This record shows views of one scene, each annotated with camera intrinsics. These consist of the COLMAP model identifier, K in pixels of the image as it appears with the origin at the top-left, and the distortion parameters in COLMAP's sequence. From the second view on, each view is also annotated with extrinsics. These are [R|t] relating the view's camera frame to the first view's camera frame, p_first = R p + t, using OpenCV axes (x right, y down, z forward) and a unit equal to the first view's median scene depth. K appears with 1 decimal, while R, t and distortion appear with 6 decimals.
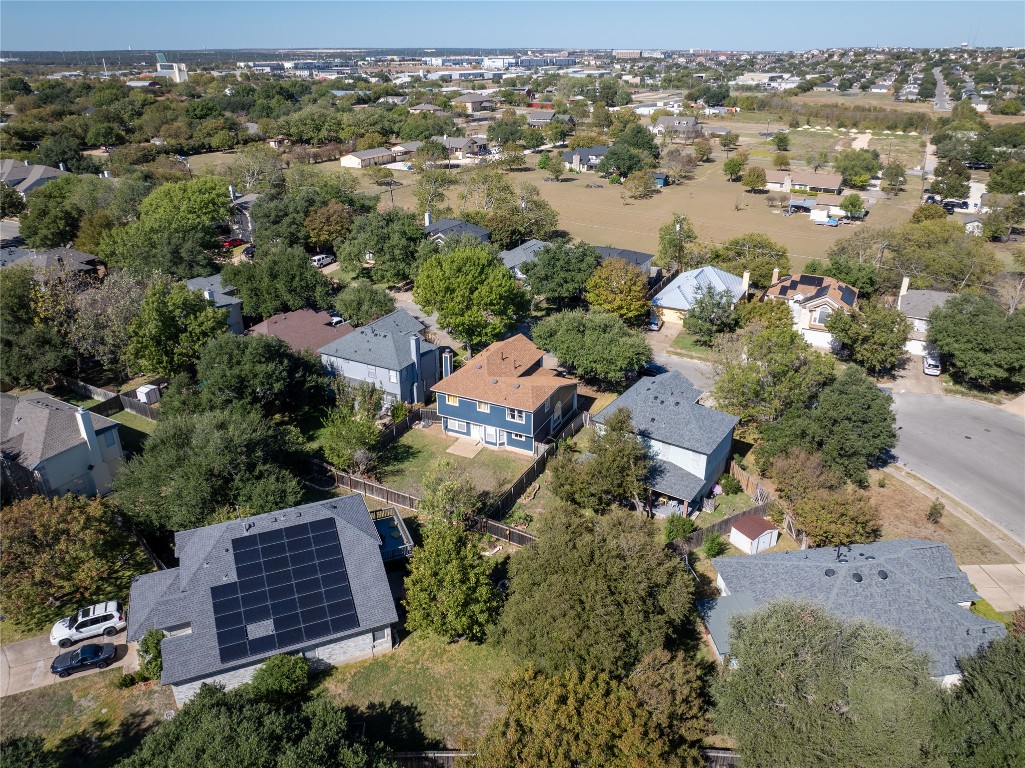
lens RADIAL K [[716.3, 0, 513.1], [0, 716.3, 381.1], [0, 0, 1]] dist [-0.047382, 0.018964]
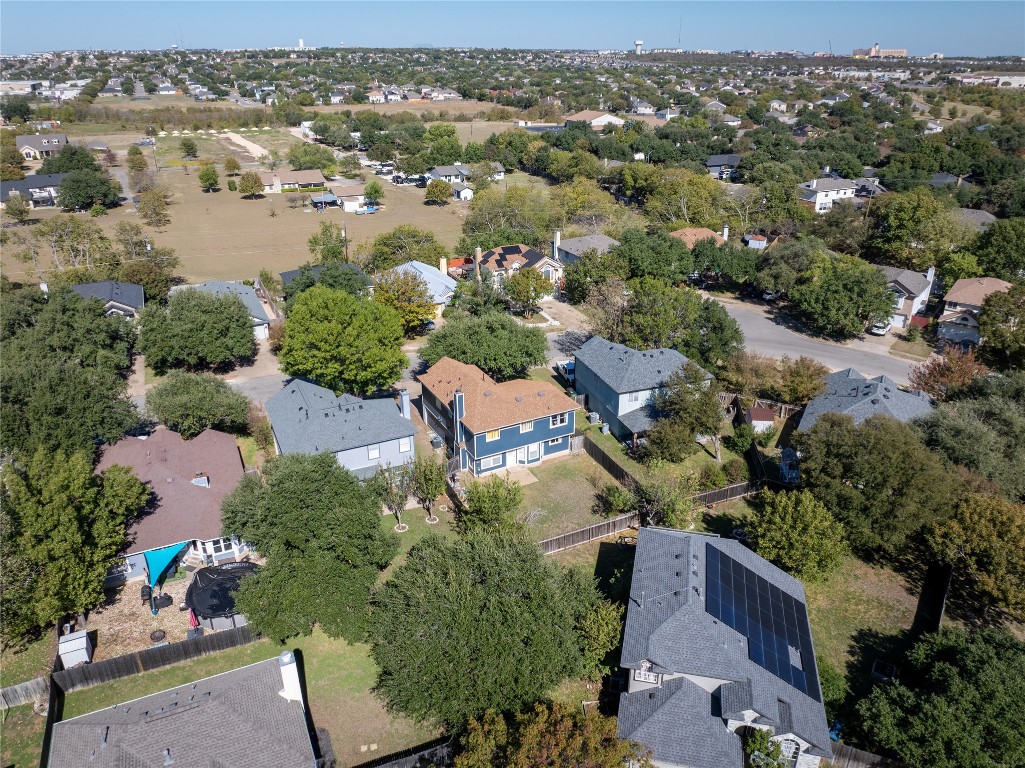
lens RADIAL K [[716.3, 0, 513.1], [0, 716.3, 381.1], [0, 0, 1]] dist [-0.047382, 0.018964]
pose [[0.603310, -0.336627, 0.722979, -0.700686], [0.338296, 0.928970, 0.150238, -0.165617], [-0.722200, 0.153941, 0.674336, 0.340266]]
